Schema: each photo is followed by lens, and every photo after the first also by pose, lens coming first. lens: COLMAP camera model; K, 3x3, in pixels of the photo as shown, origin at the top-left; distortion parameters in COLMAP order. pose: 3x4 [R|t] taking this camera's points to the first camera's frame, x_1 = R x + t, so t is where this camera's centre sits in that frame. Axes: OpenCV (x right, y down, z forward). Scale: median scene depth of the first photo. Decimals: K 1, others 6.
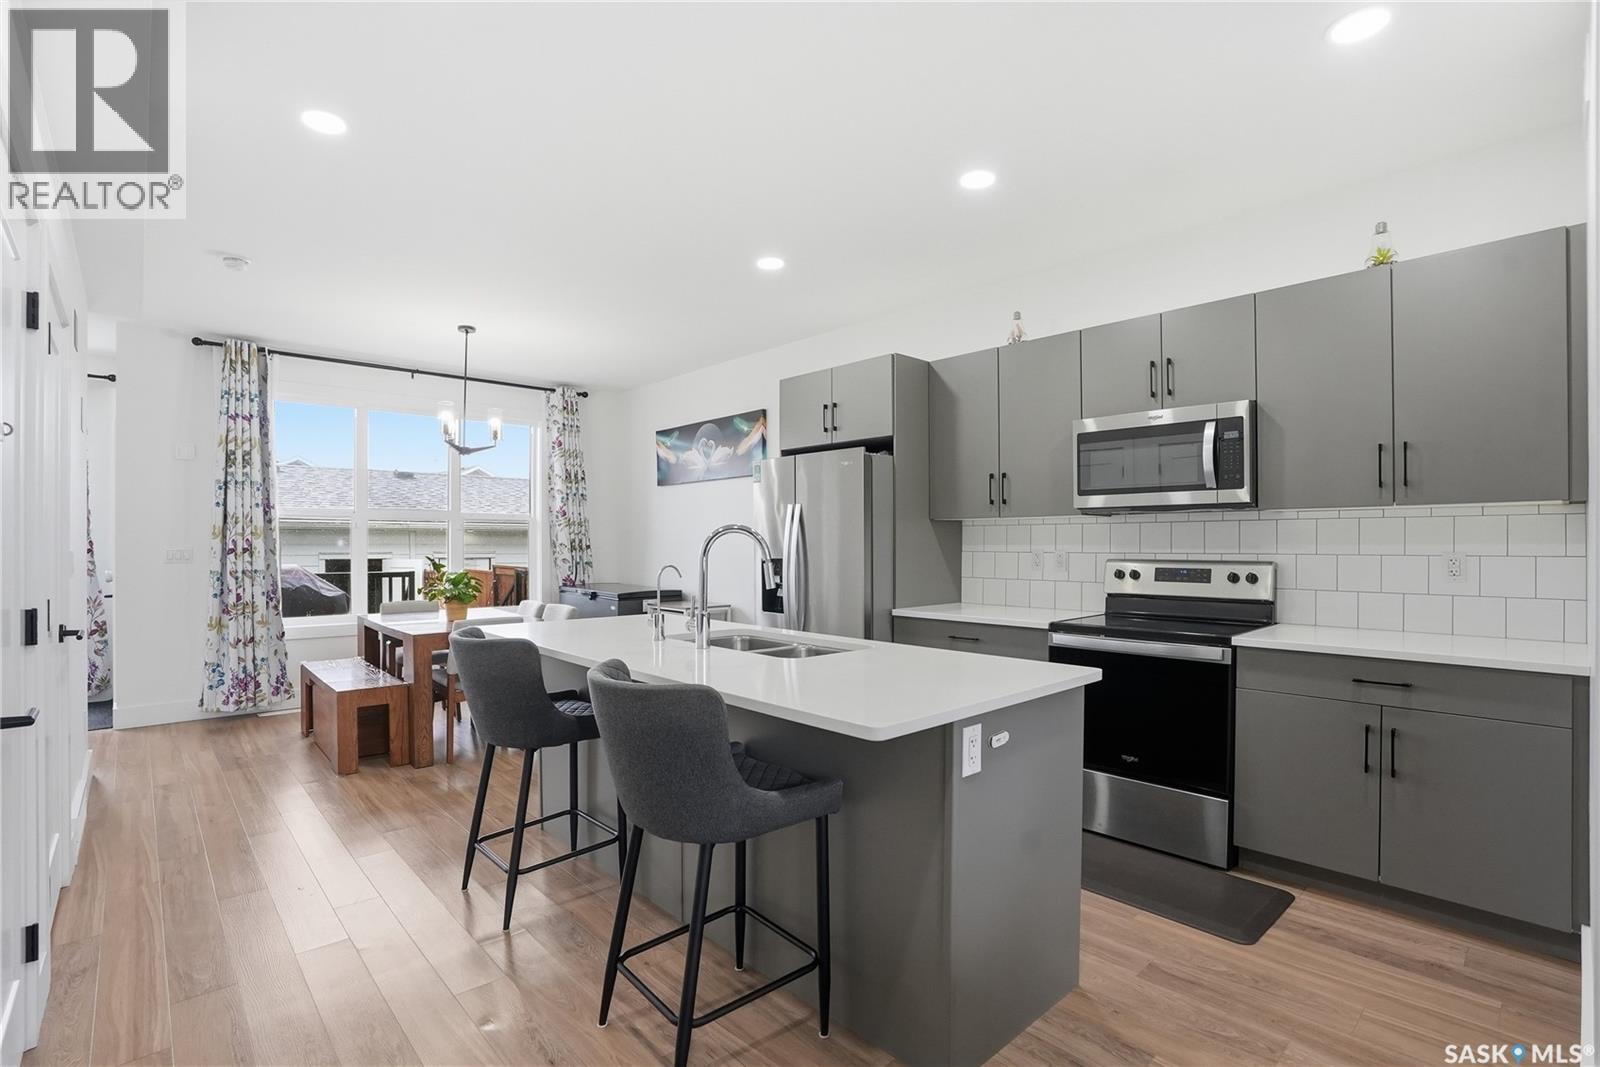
lens RADIAL K [[751.1, 0, 800.7], [0, 751.1, 545.7], [0, 0, 1]] dist [-0.071546, 0.024930]
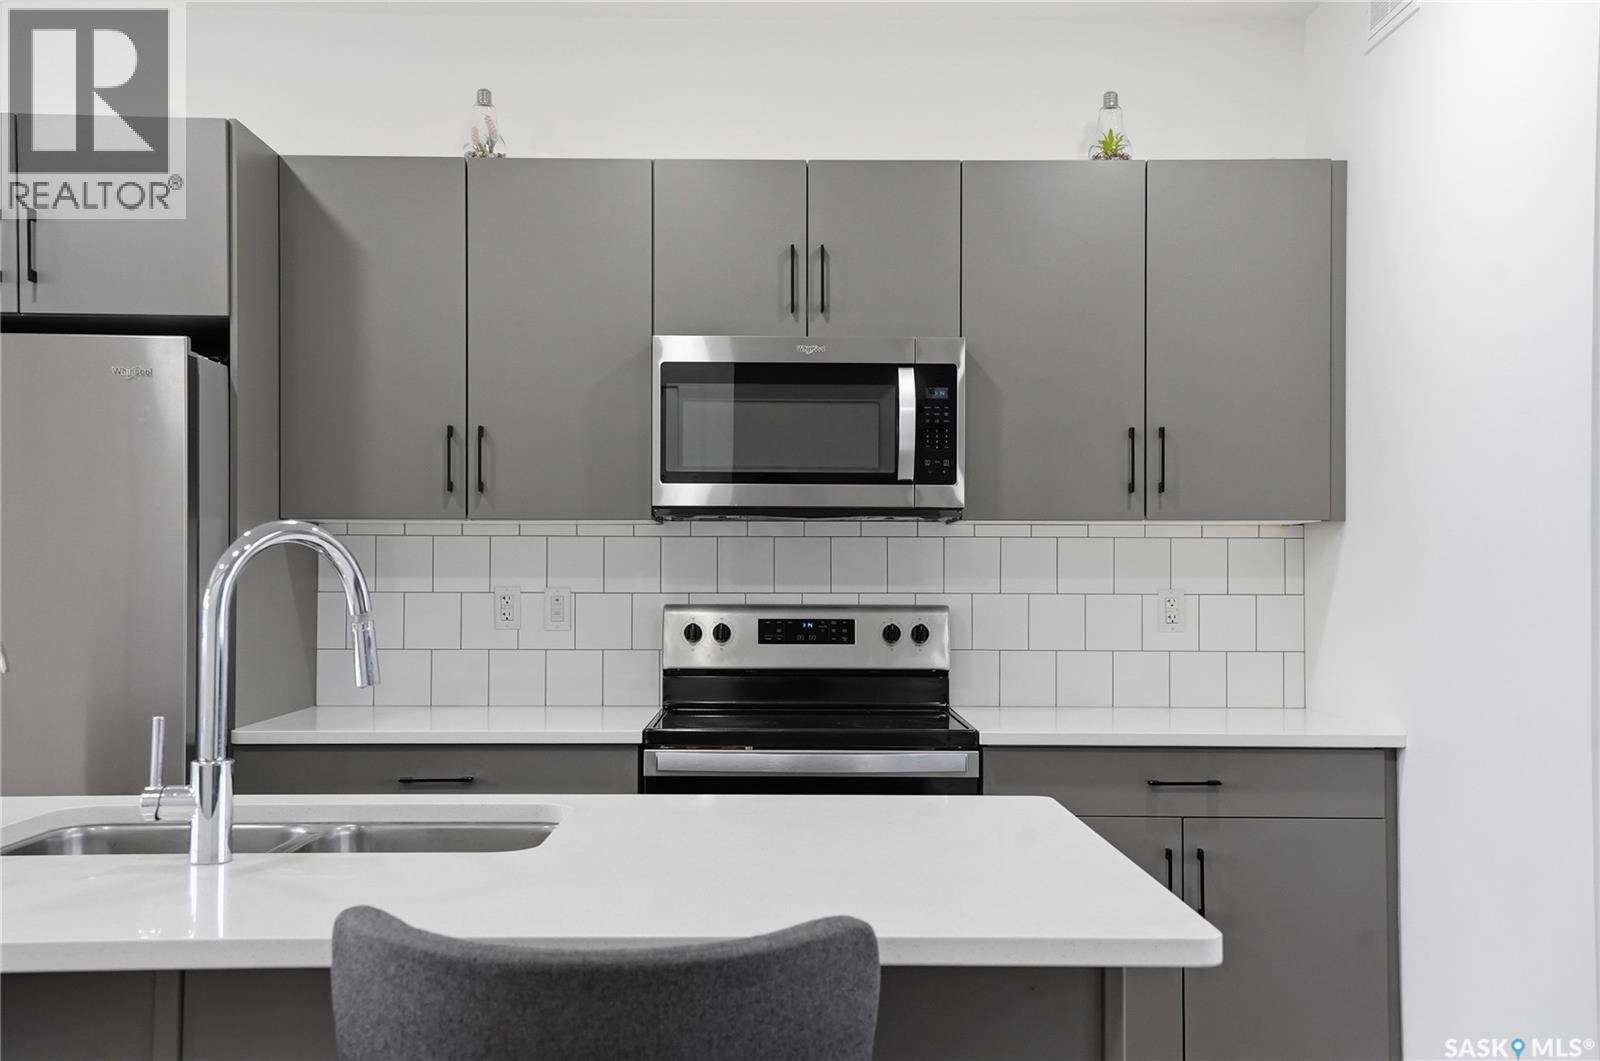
lens RADIAL K [[1548.2, 0, 792.0], [0, 1548.2, 563.7], [0, 0, 1]] dist [0.059240, 0.001789]
pose [[0.670546, 0.008548, 0.741818, -0.249220], [-0.000832, 0.999942, -0.010770, 0.000605], [-0.741867, 0.006605, 0.670514, 0.142436]]
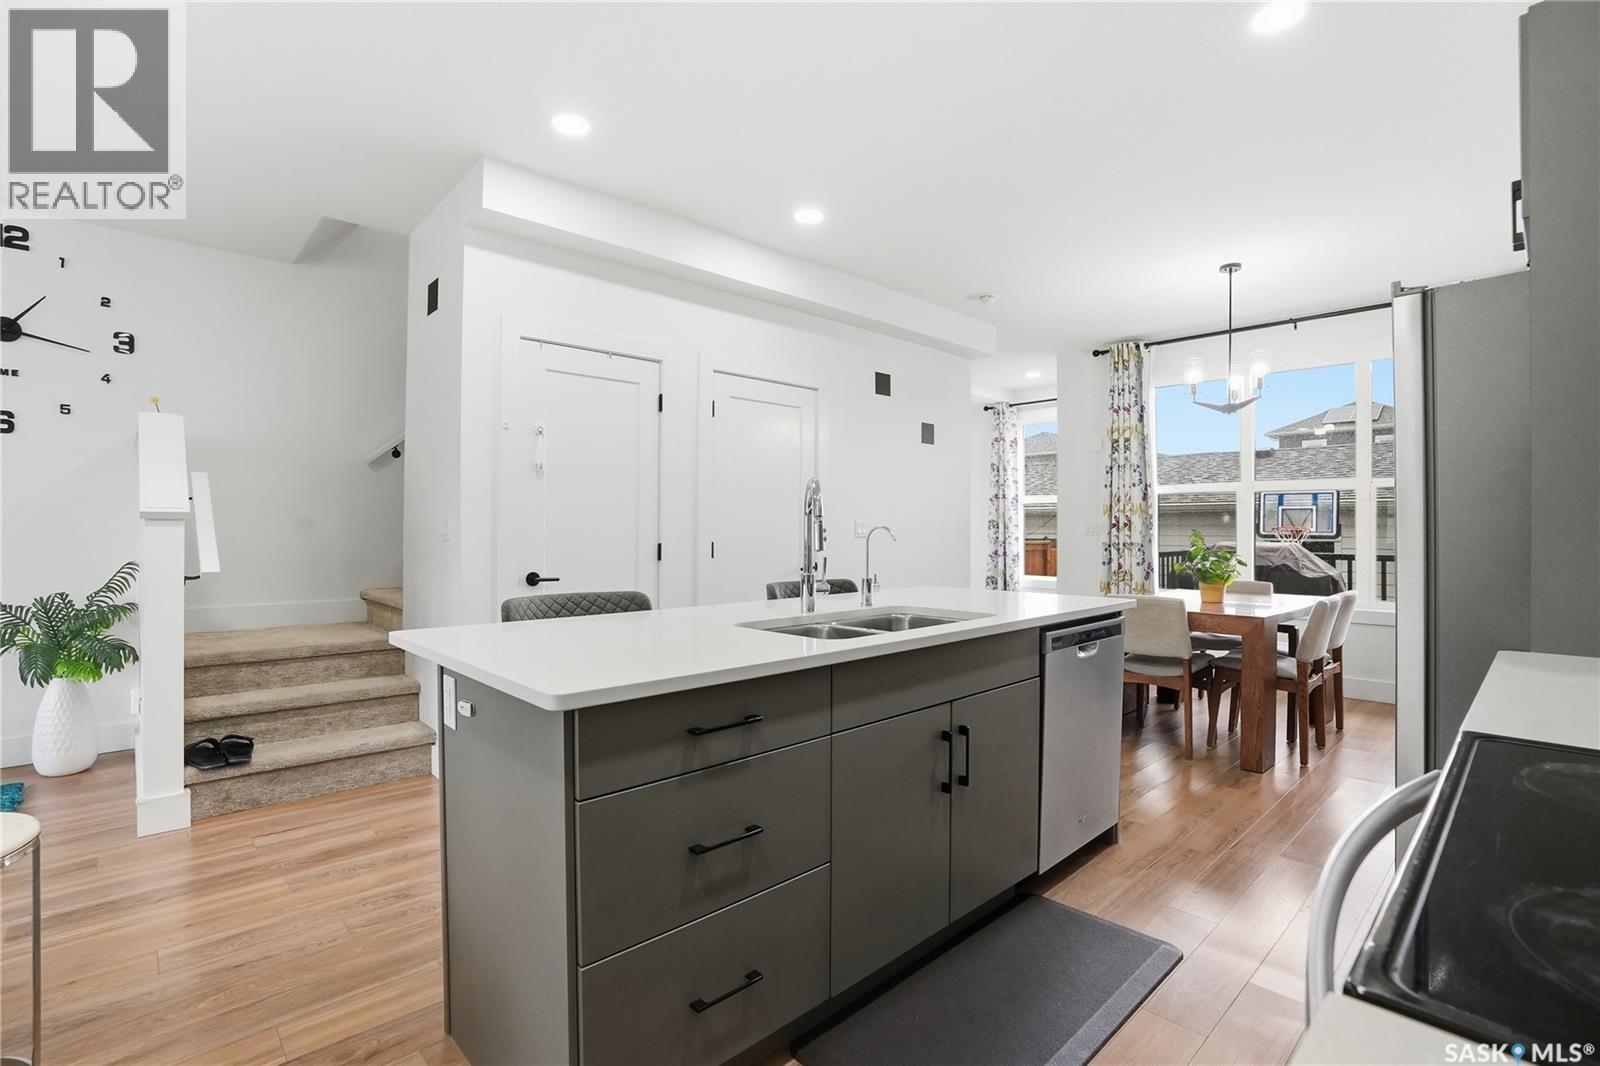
lens RADIAL K [[748.5, 0, 794.1], [0, 748.5, 530.2], [0, 0, 1]] dist [-0.071445, 0.025656]
pose [[0.004920, 0.000290, -0.999988, 0.397972], [-0.004405, 0.999990, 0.000268, 0.016640], [0.999978, 0.004404, 0.004921, 0.482061]]
